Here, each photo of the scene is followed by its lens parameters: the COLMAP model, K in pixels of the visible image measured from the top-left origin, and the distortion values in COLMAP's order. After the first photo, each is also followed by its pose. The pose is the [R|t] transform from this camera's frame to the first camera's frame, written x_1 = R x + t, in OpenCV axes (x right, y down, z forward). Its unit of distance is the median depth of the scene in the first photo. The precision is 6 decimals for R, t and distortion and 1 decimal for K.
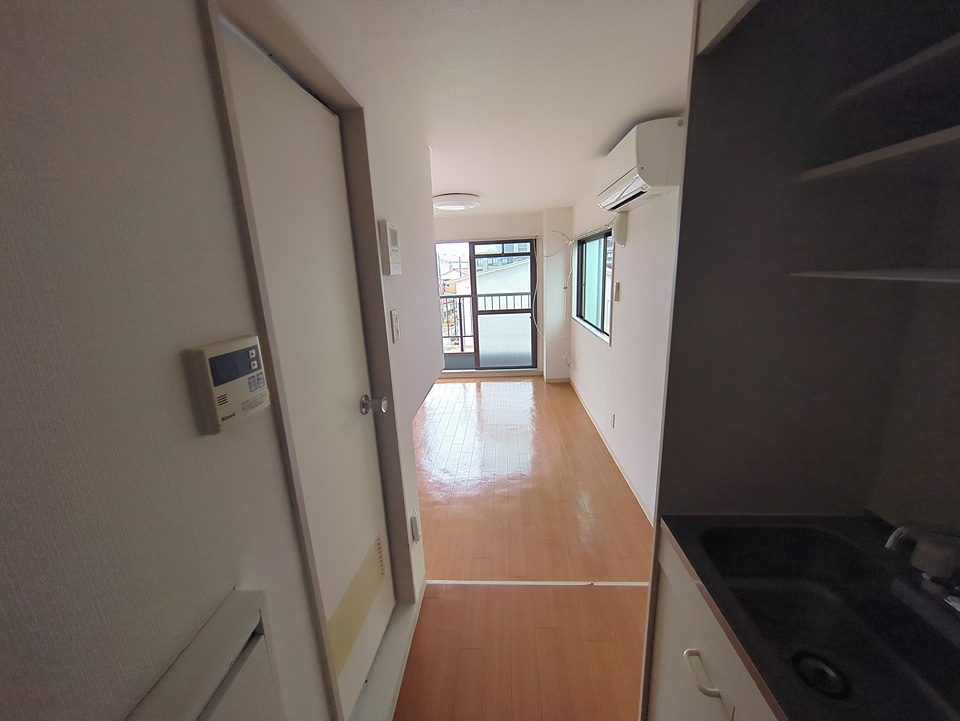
lens RADIAL K [[379.4, 0, 483.2], [0, 379.4, 359.4], [0, 0, 1]] dist [-0.001098, 0.001166]
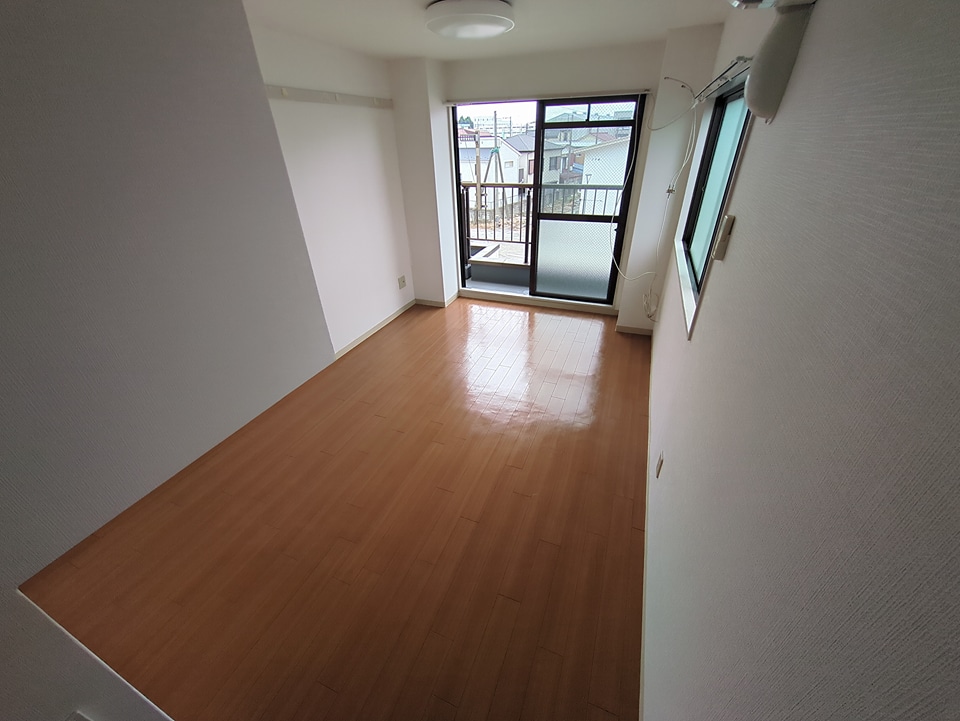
lens RADIAL K [[379.4, 0, 483.2], [0, 379.4, 359.4], [0, 0, 1]] dist [-0.001098, 0.001166]
pose [[0.948499, 0.178140, -0.261946, 0.122668], [-0.090937, 0.945215, 0.313526, -0.085589], [0.303447, -0.273559, 0.912735, 0.258927]]
